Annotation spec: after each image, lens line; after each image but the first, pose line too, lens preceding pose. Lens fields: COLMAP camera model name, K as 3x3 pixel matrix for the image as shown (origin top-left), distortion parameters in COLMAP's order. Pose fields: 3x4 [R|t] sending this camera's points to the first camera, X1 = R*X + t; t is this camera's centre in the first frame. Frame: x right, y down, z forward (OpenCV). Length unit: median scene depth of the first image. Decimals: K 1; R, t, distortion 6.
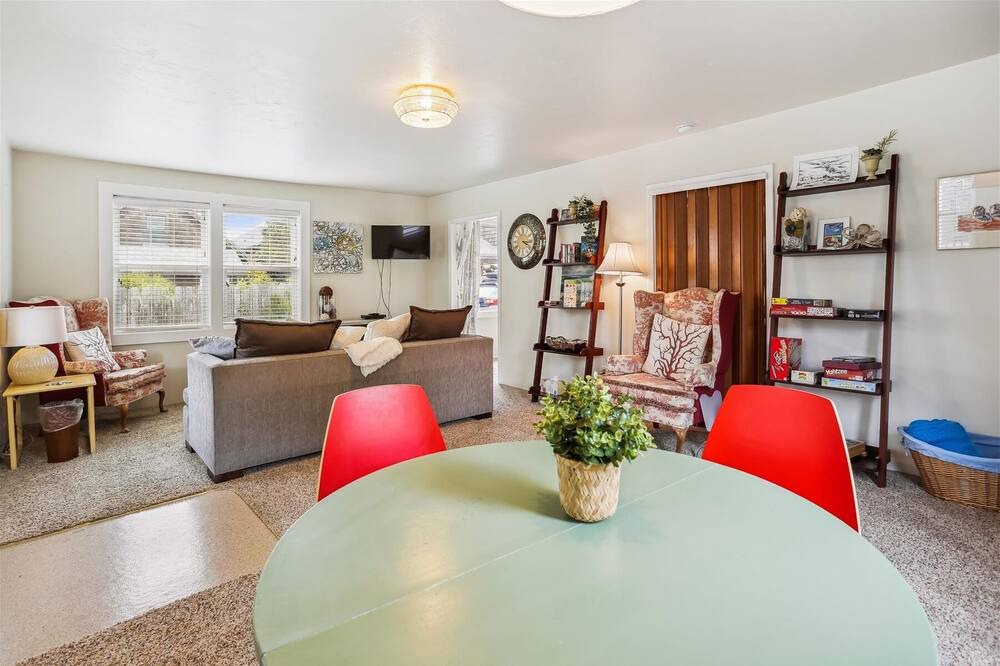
lens RADIAL K [[509.2, 0, 497.5], [0, 509.2, 288.3], [0, 0, 1]] dist [-0.079229, 0.036684]
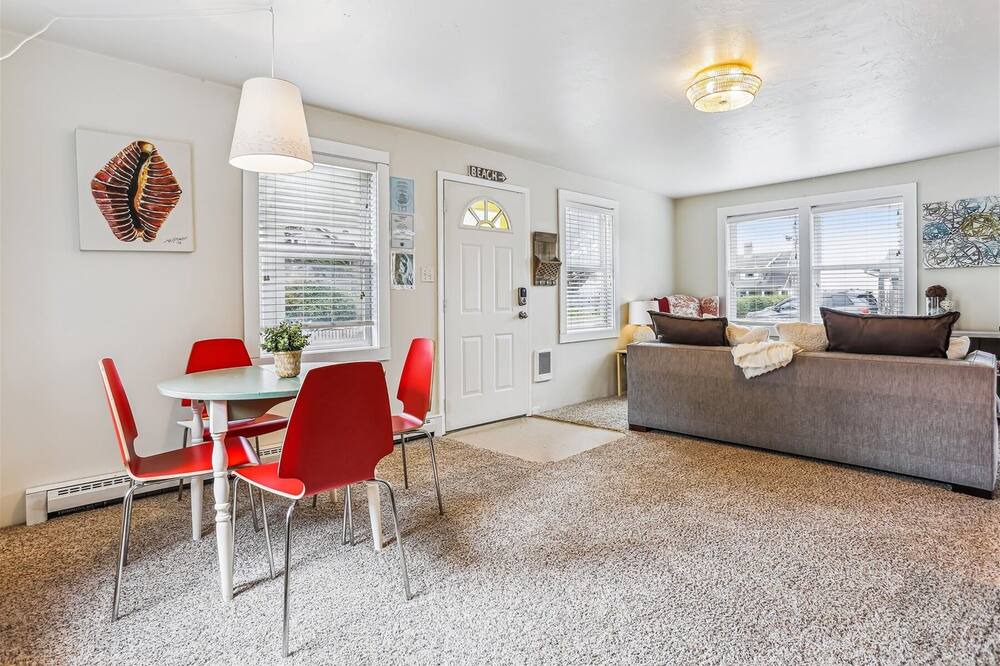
lens RADIAL K [[509.2, 0, 497.5], [0, 509.2, 288.3], [0, 0, 1]] dist [-0.079229, 0.036684]
pose [[-0.003653, -0.009374, -0.999949, 0.423994], [0.002683, 0.999952, -0.009384, 0.006419], [0.999990, -0.002717, -0.003627, 0.322287]]
